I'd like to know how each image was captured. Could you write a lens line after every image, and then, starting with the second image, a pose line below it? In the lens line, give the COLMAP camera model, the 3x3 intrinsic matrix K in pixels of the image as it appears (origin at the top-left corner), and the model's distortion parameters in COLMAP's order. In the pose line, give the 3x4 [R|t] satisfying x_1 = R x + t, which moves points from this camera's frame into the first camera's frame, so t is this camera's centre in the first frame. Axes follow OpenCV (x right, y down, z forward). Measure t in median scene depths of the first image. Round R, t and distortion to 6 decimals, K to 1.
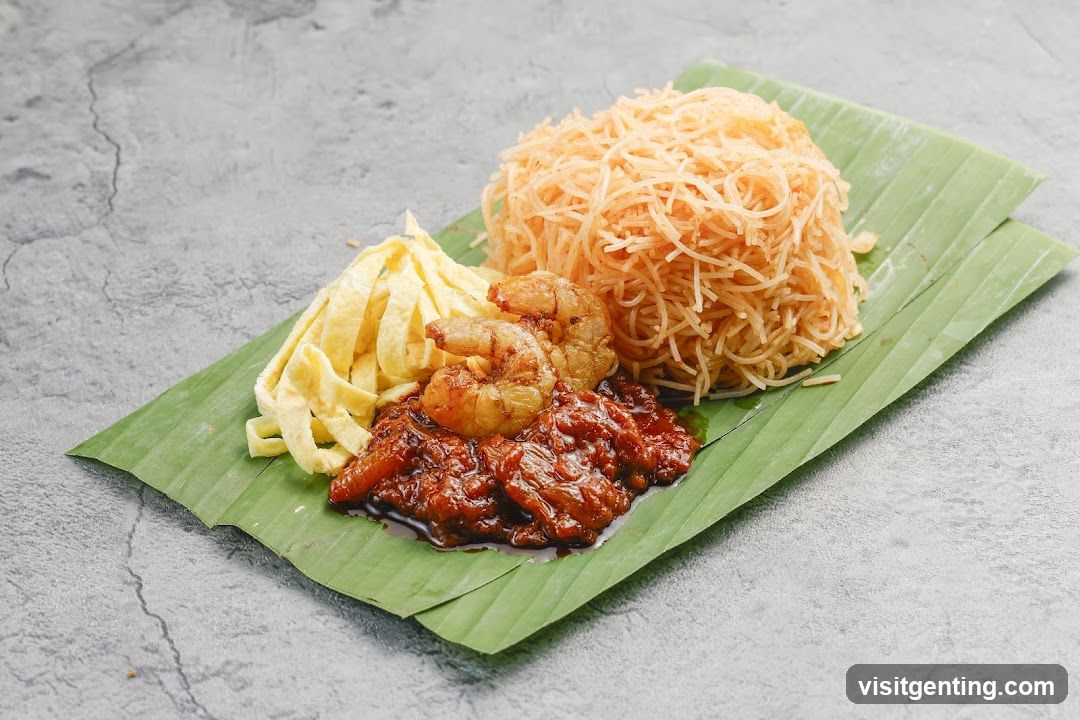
lens RADIAL K [[3535.0, 0, 540.0], [0, 3535.0, 360.0], [0, 0, 1]] dist [-0.159099, -2.174214]
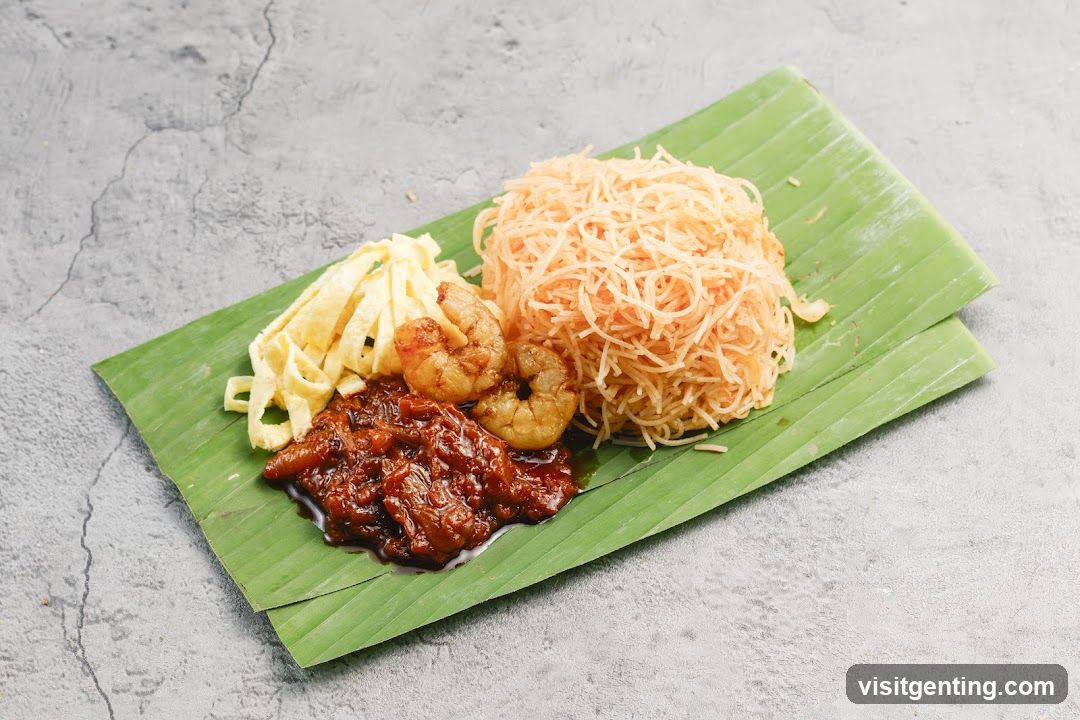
lens RADIAL K [[3535.0, 0, 540.0], [0, 3535.0, 360.0], [0, 0, 1]] dist [-0.159099, -2.174214]
pose [[0.942540, 0.240732, -0.231659, 0.292828], [-0.172436, 0.944433, 0.279843, -0.341746], [0.286154, -0.223817, 0.931677, -0.095964]]
